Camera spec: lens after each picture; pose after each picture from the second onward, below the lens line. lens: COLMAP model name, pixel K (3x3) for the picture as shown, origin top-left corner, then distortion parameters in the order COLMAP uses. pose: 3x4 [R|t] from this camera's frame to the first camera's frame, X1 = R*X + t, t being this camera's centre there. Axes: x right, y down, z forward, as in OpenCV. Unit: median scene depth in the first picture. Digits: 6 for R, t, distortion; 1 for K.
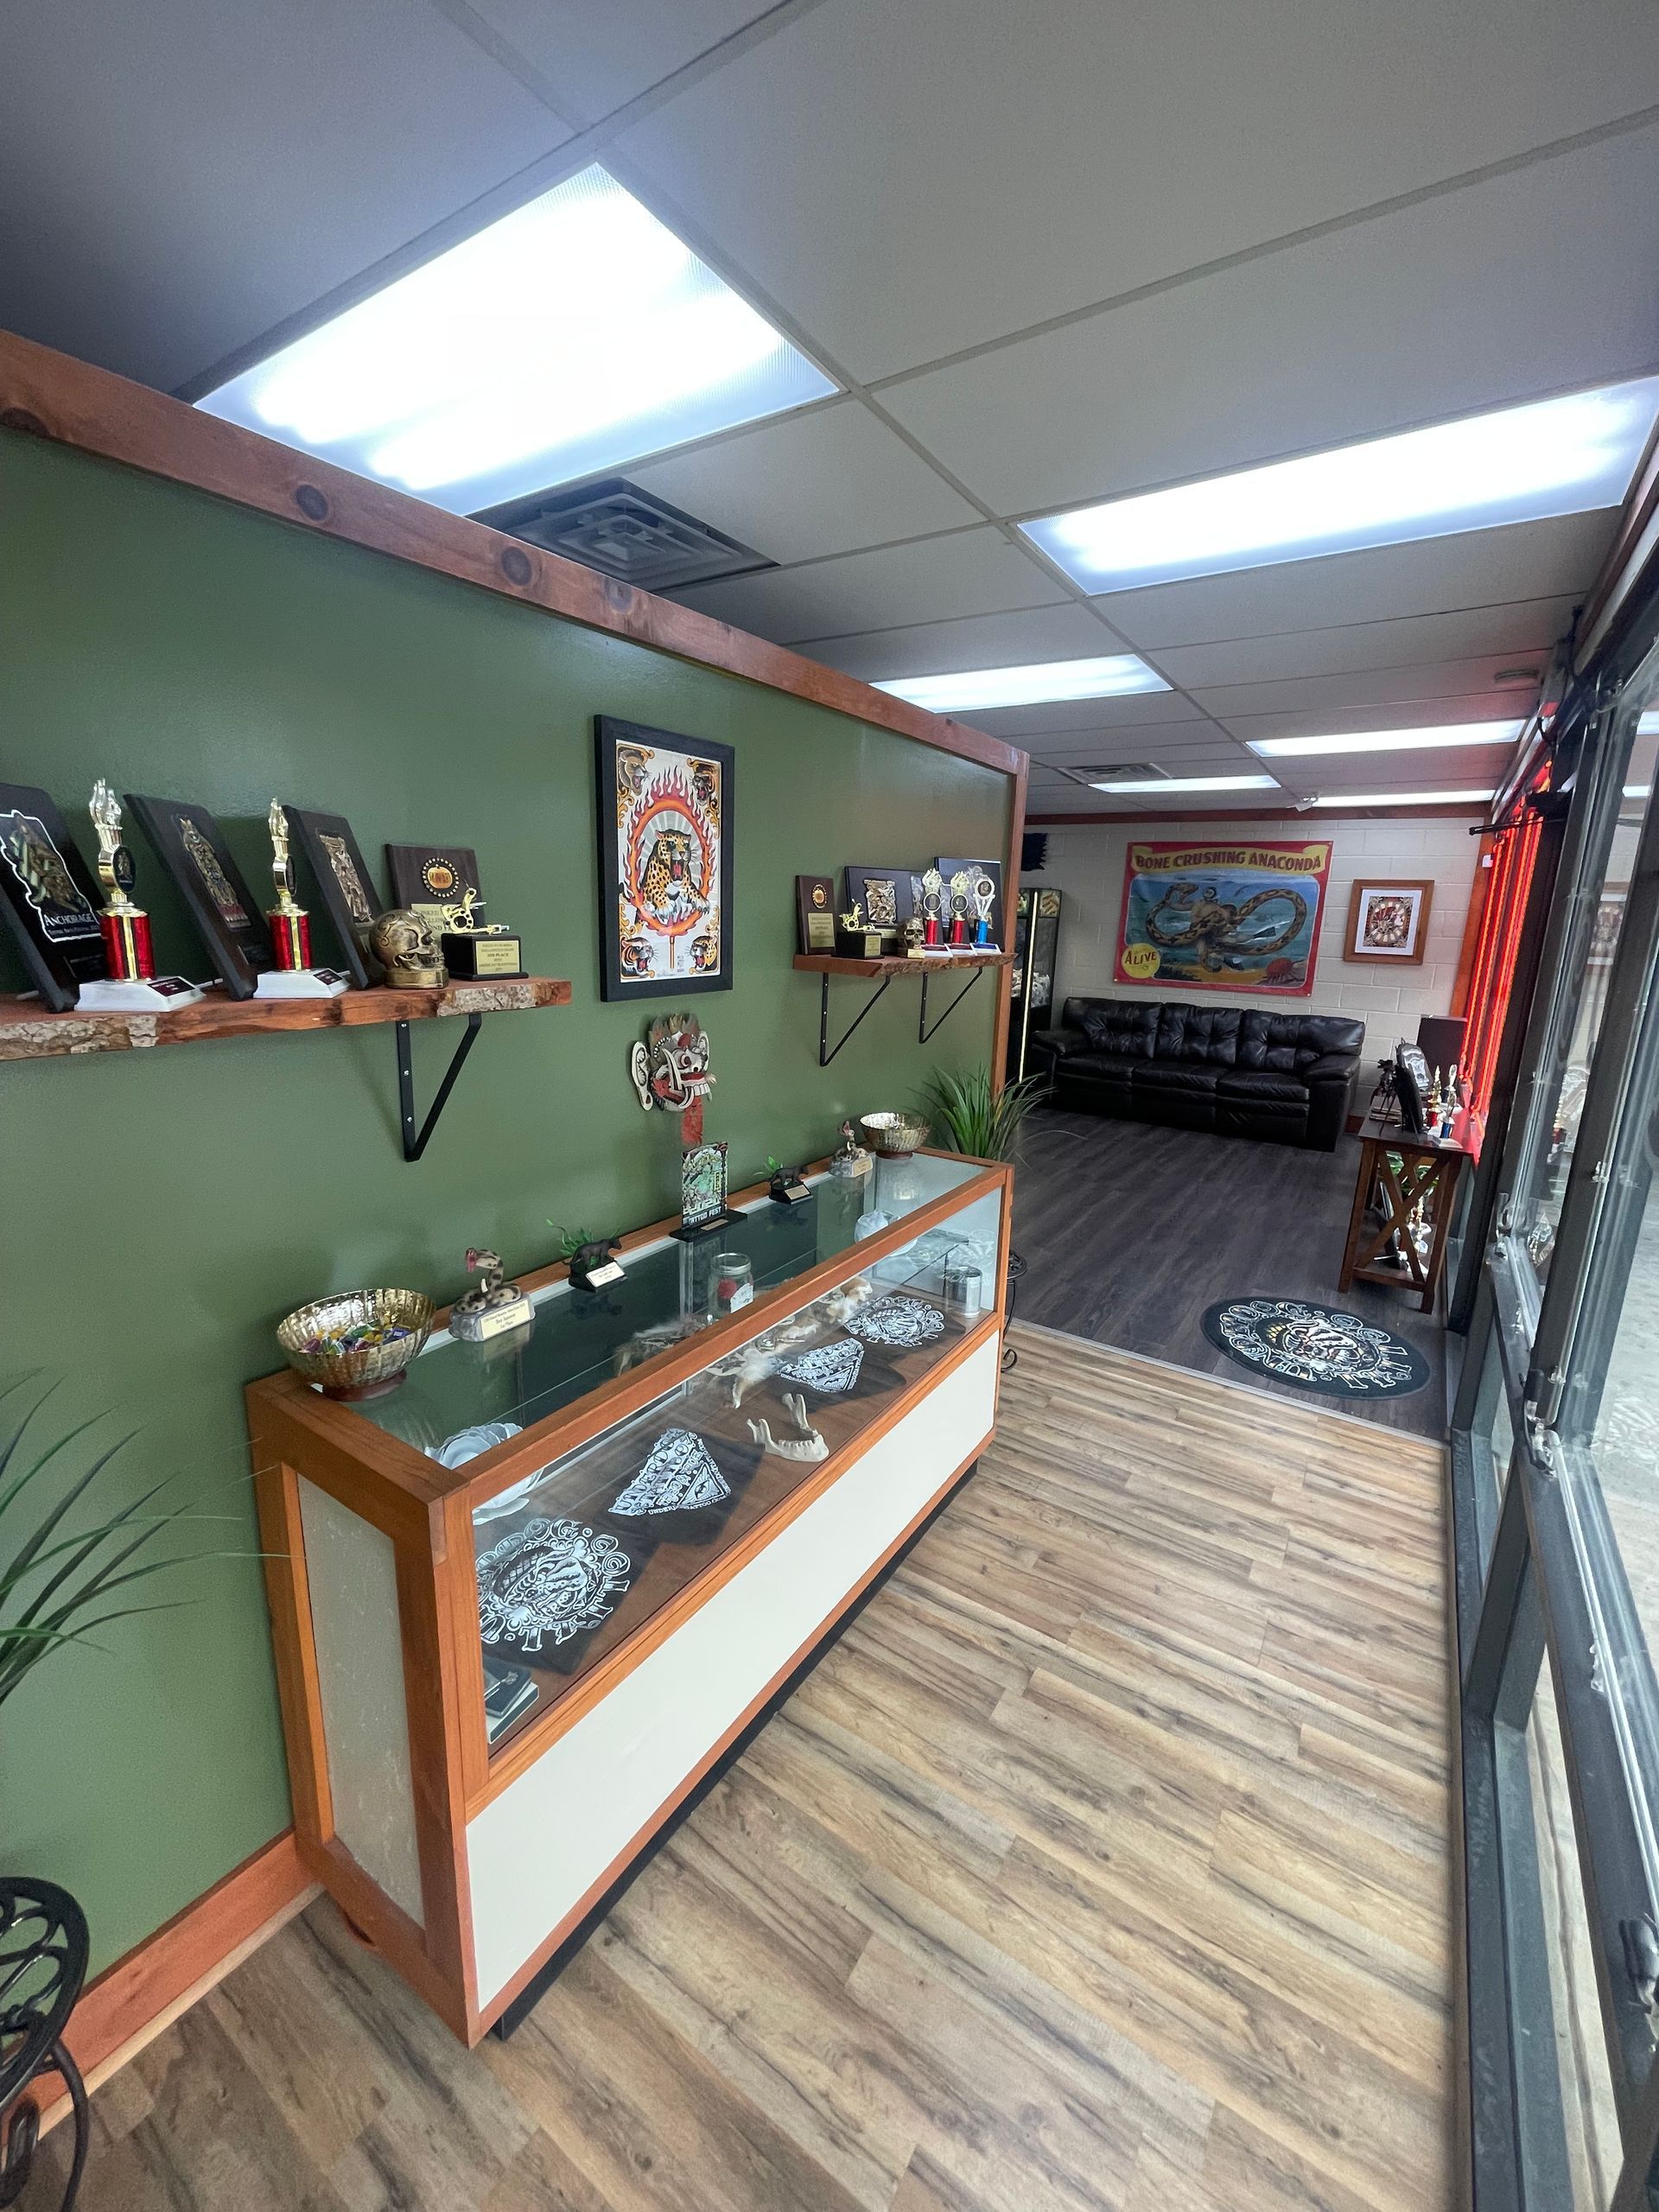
lens RADIAL K [[891.0, 0, 831.0], [0, 891.0, 1090.6], [0, 0, 1]] dist [-0.004063, -0.000714]
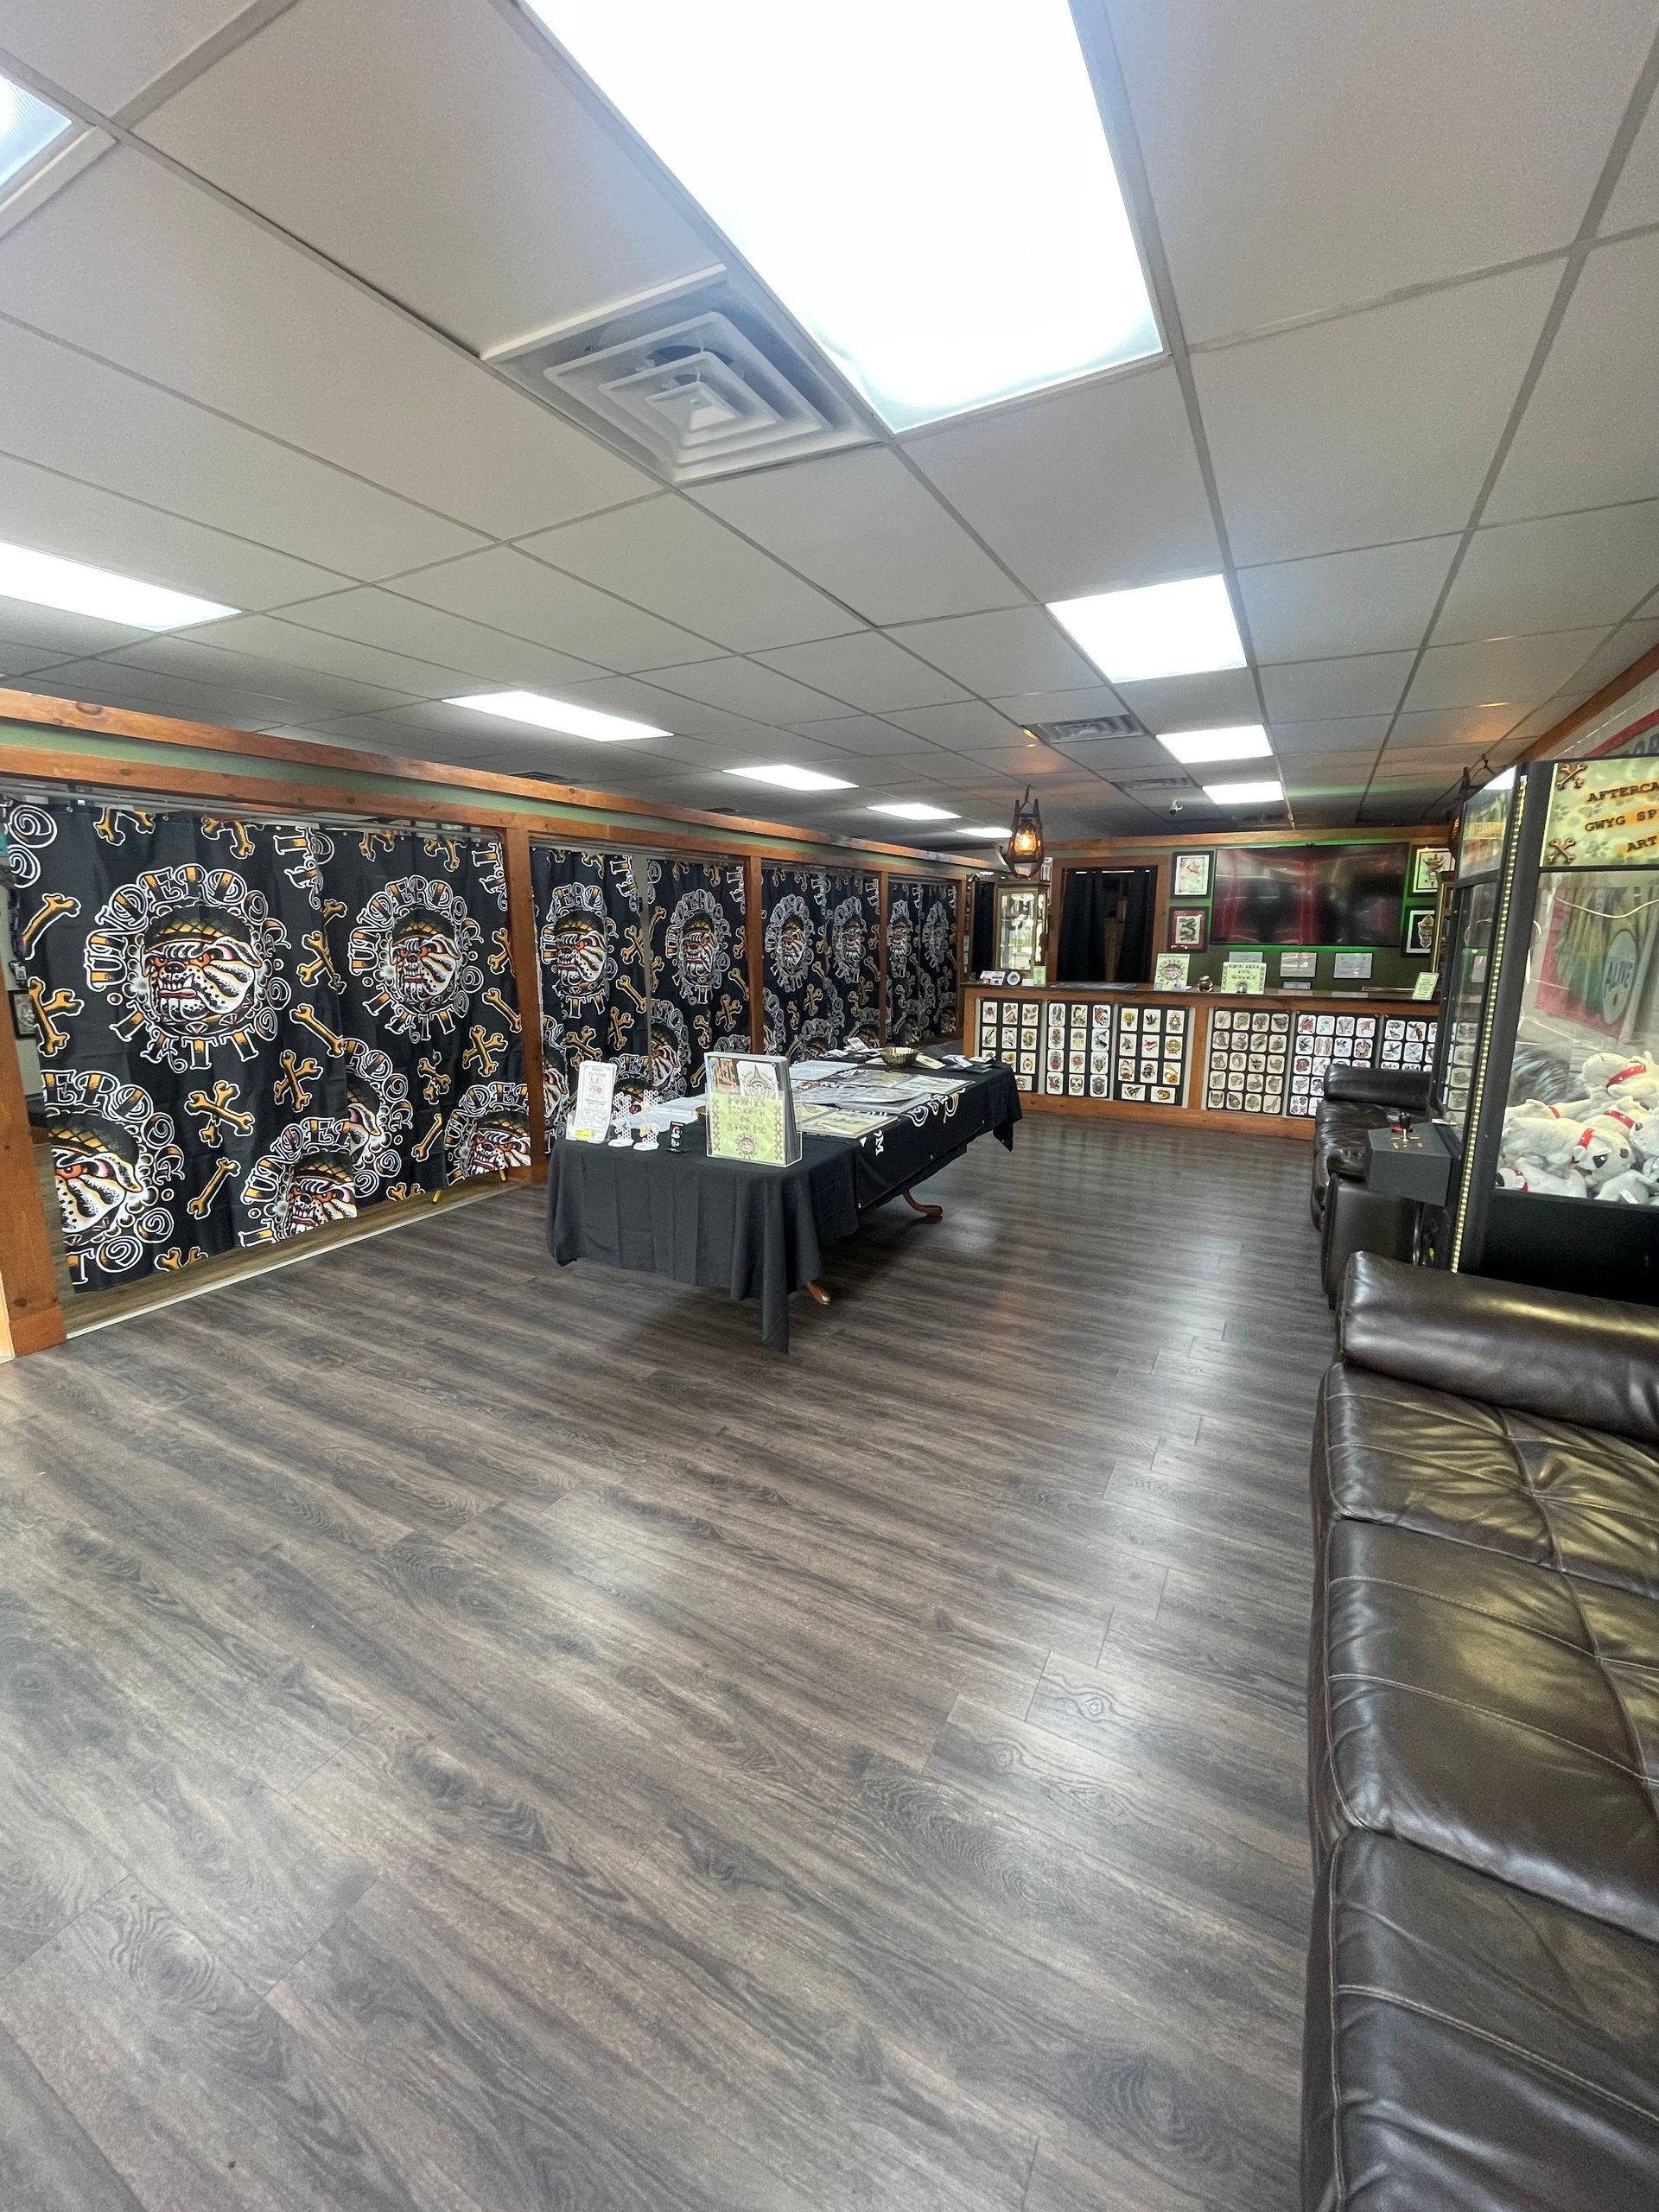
lens RADIAL K [[893.7, 0, 827.8], [0, 893.7, 1090.1], [0, 0, 1]] dist [-0.008258, -0.000193]
pose [[0.095610, 0.153995, -0.983435, 0.505794], [-0.197654, 0.971226, 0.132868, -0.125480], [0.975598, 0.181676, 0.123297, 0.787880]]
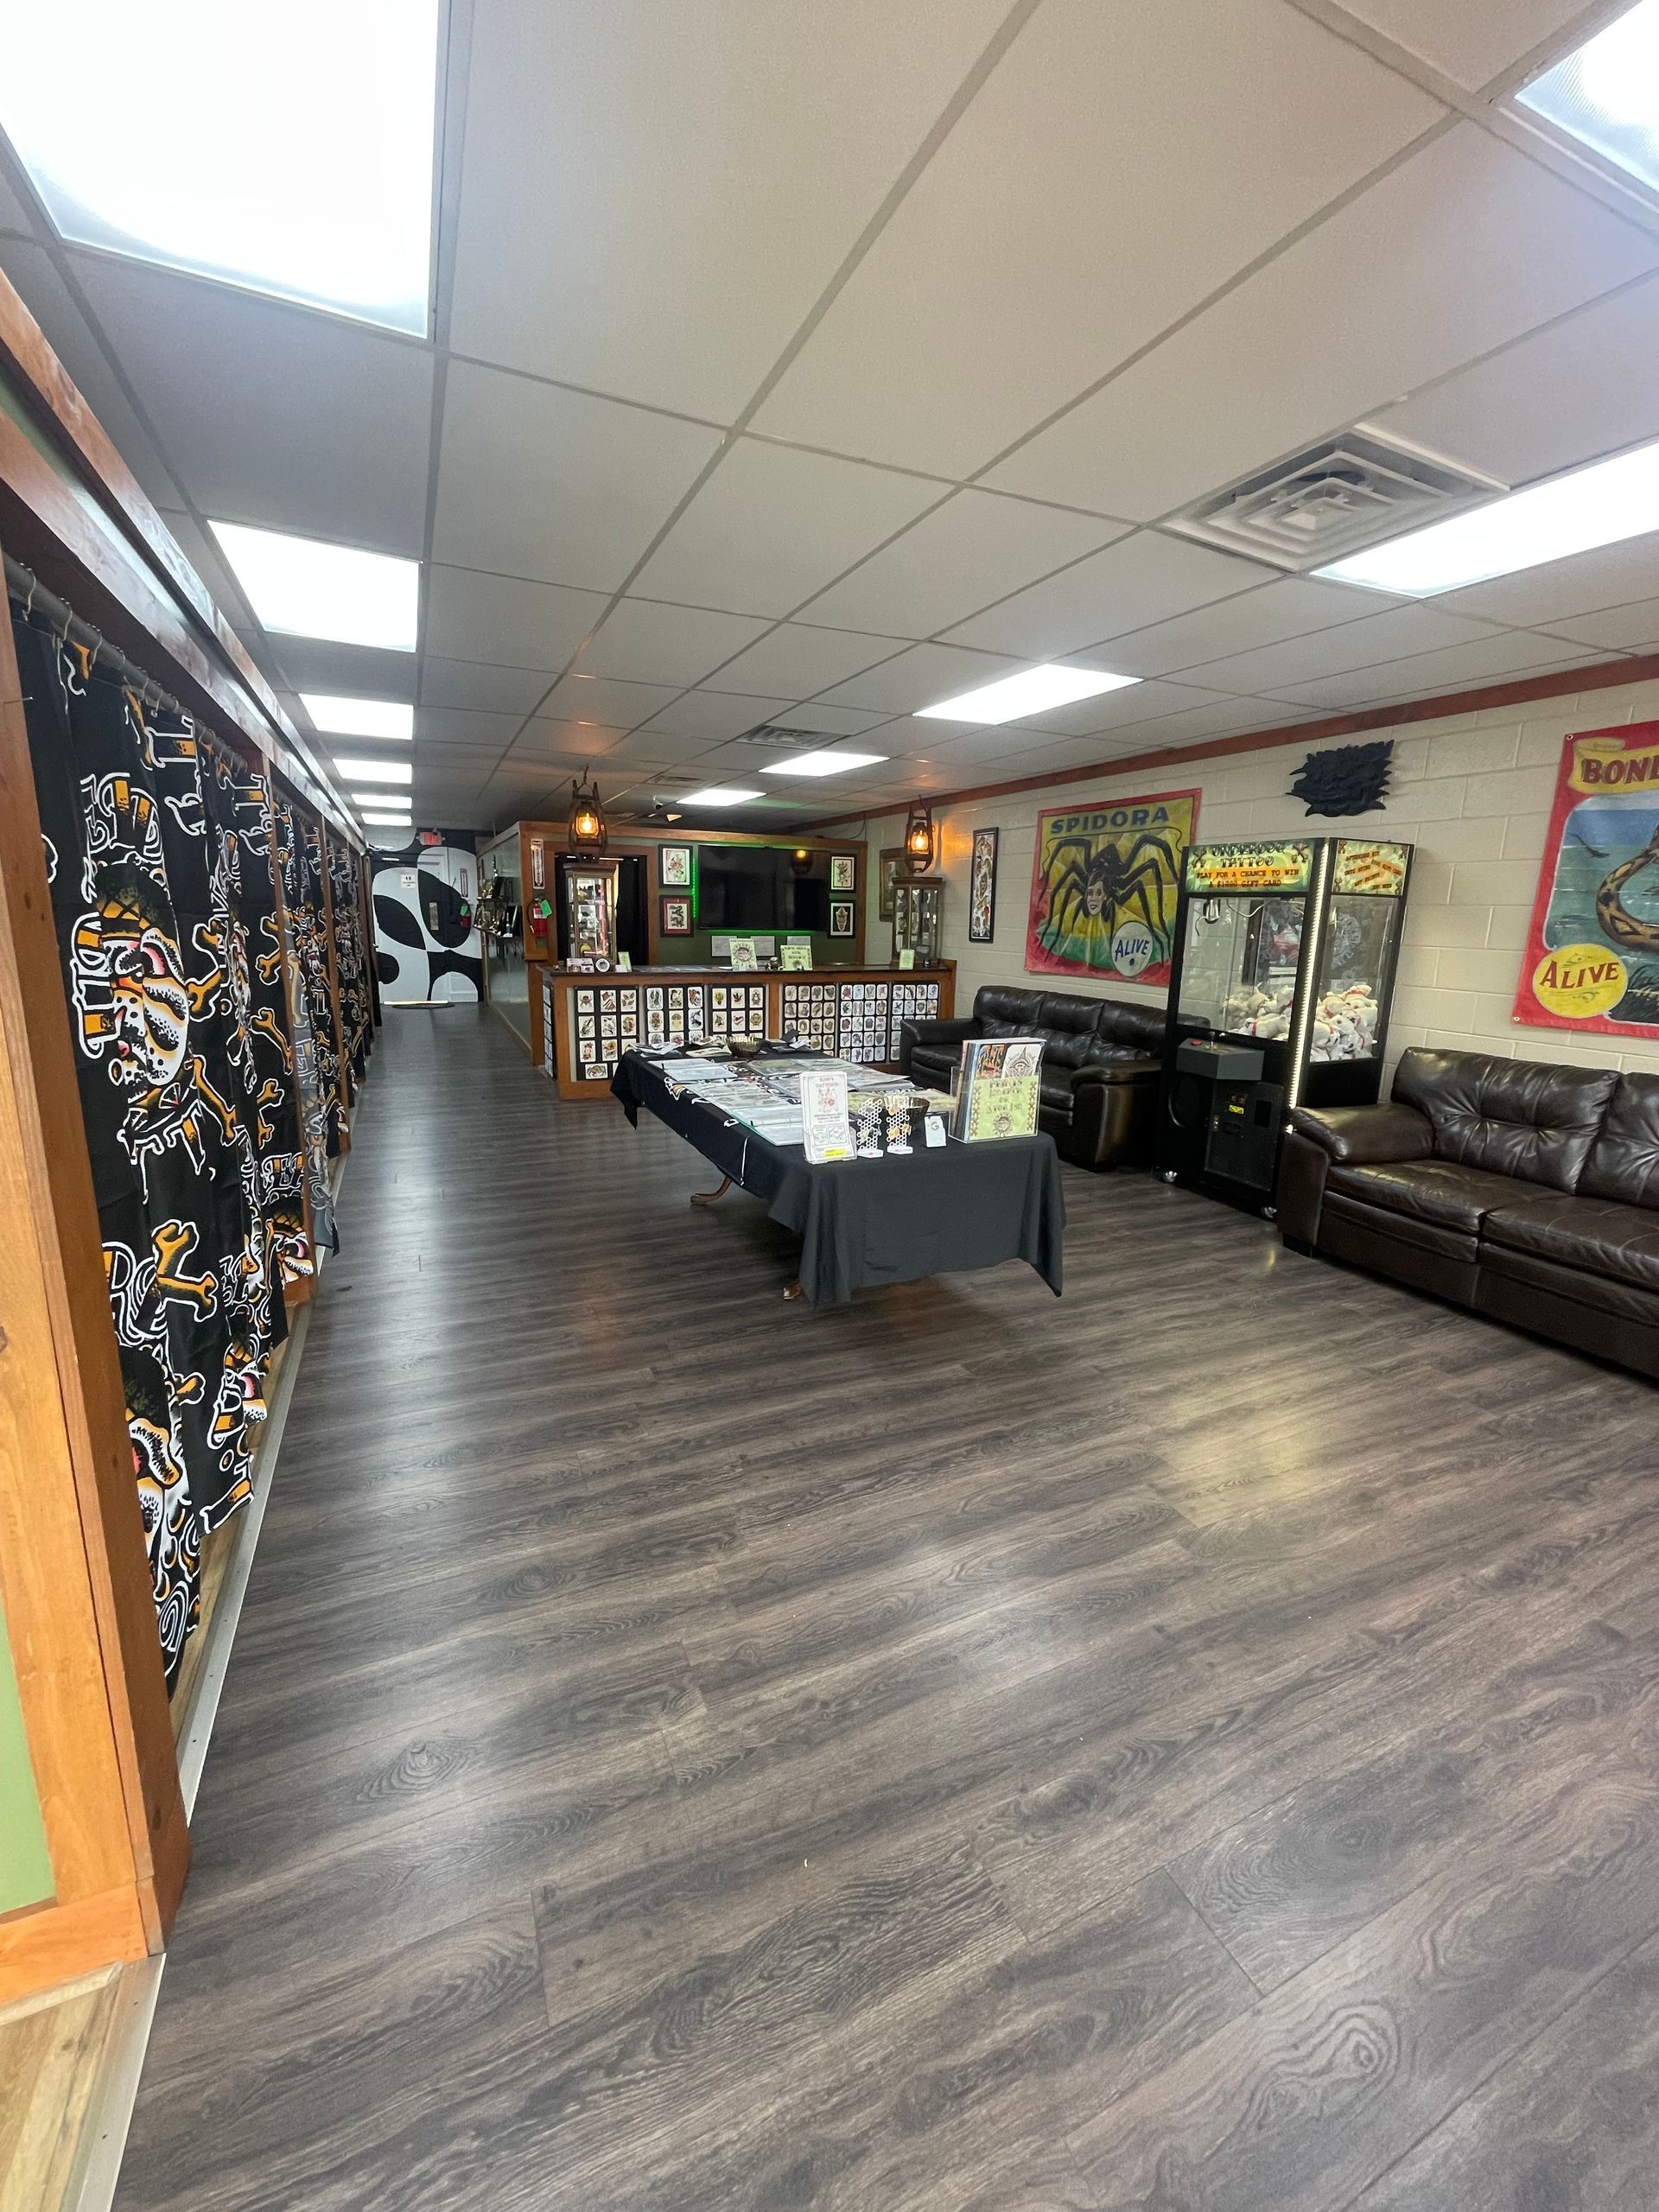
lens RADIAL K [[891.0, 0, 831.0], [0, 891.0, 1090.6], [0, 0, 1]] dist [-0.004063, -0.000714]
pose [[0.853524, 0.087415, -0.513668, 0.268710], [-0.096955, 0.995254, 0.008267, -0.055102], [0.511953, 0.042747, 0.857949, 0.409888]]
